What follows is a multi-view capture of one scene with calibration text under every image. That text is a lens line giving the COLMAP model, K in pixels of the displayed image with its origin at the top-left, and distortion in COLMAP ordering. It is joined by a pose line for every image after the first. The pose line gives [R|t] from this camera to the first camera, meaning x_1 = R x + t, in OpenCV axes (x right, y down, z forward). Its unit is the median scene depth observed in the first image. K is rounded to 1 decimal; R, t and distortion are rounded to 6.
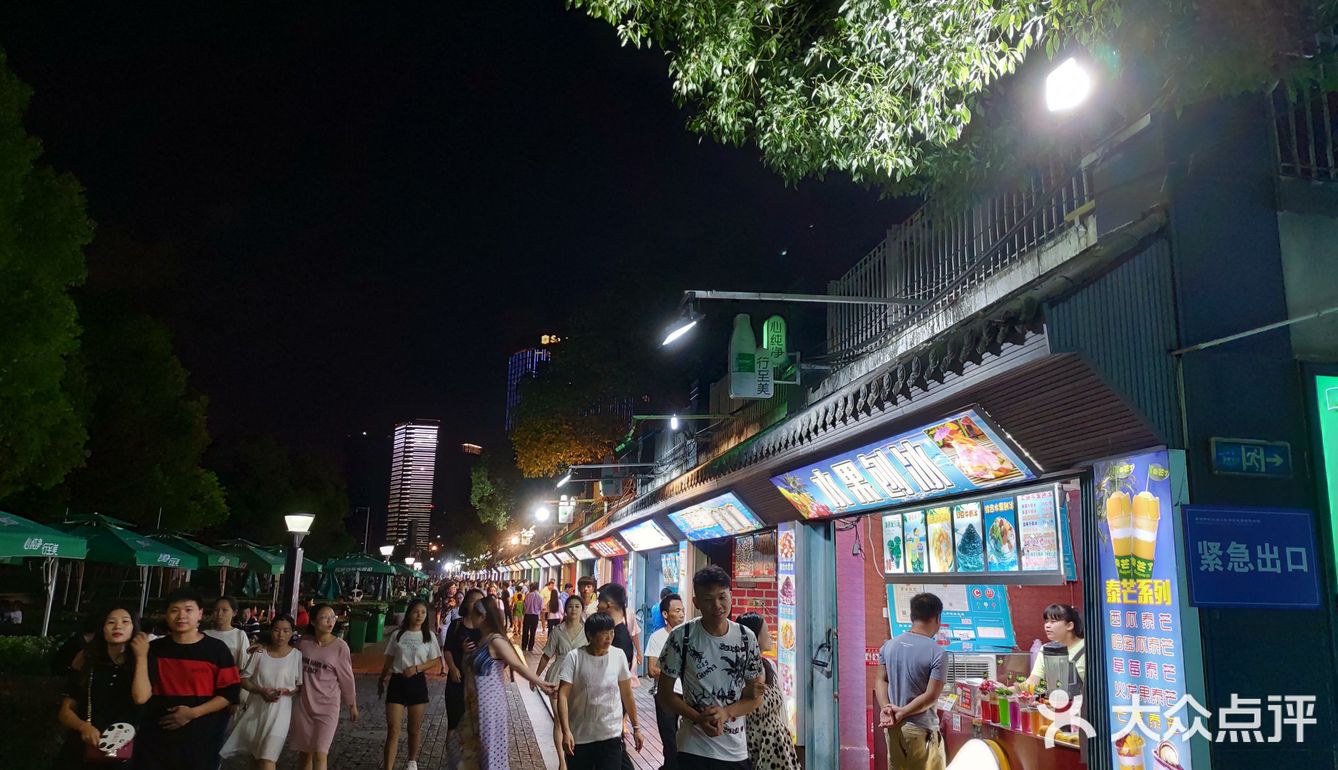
lens RADIAL K [[968.6, 0, 669.0], [0, 968.6, 385.0], [0, 0, 1]] dist [0.004030, 0.001117]
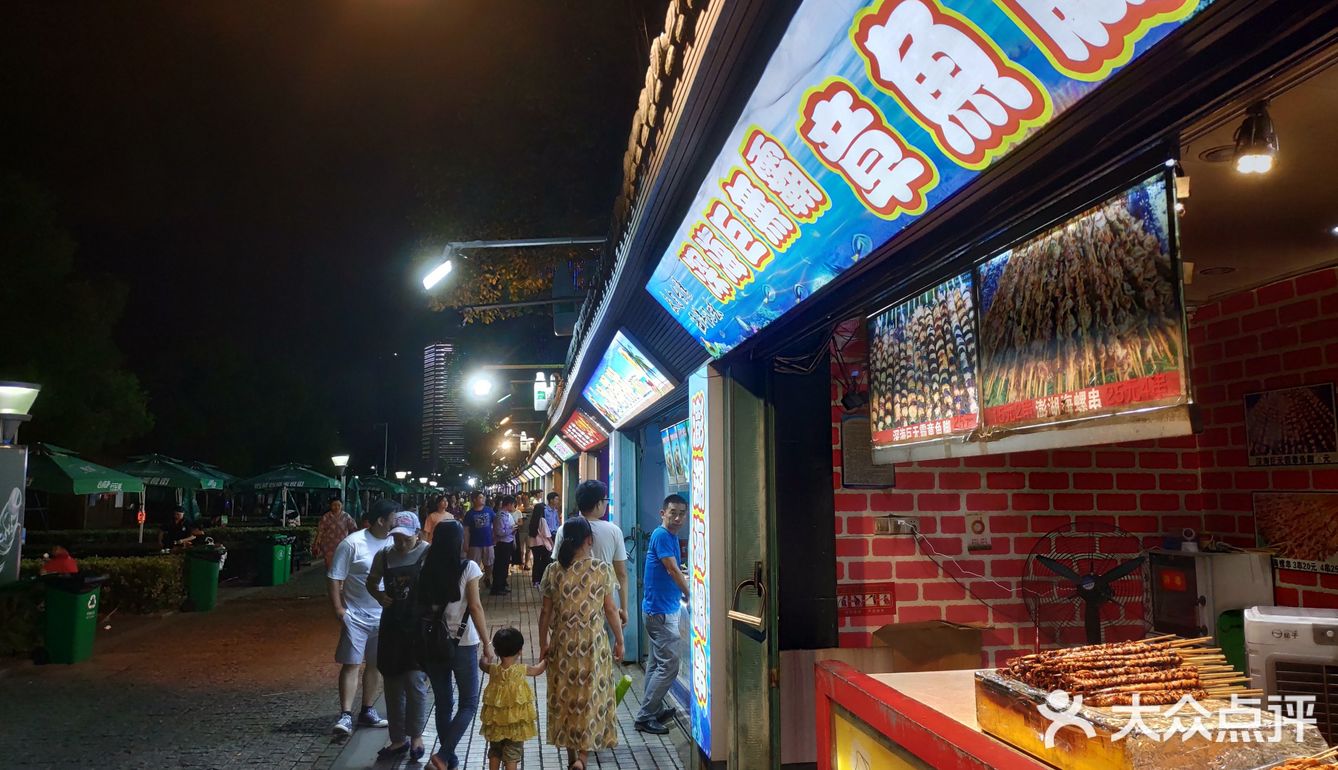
lens RADIAL K [[968.6, 0, 669.0], [0, 968.6, 385.0], [0, 0, 1]] dist [0.004030, 0.001117]
pose [[0.998979, -0.033764, -0.030008, 0.011457], [0.036357, 0.995228, 0.090547, 0.100150], [0.026808, -0.091545, 0.995440, 0.472784]]
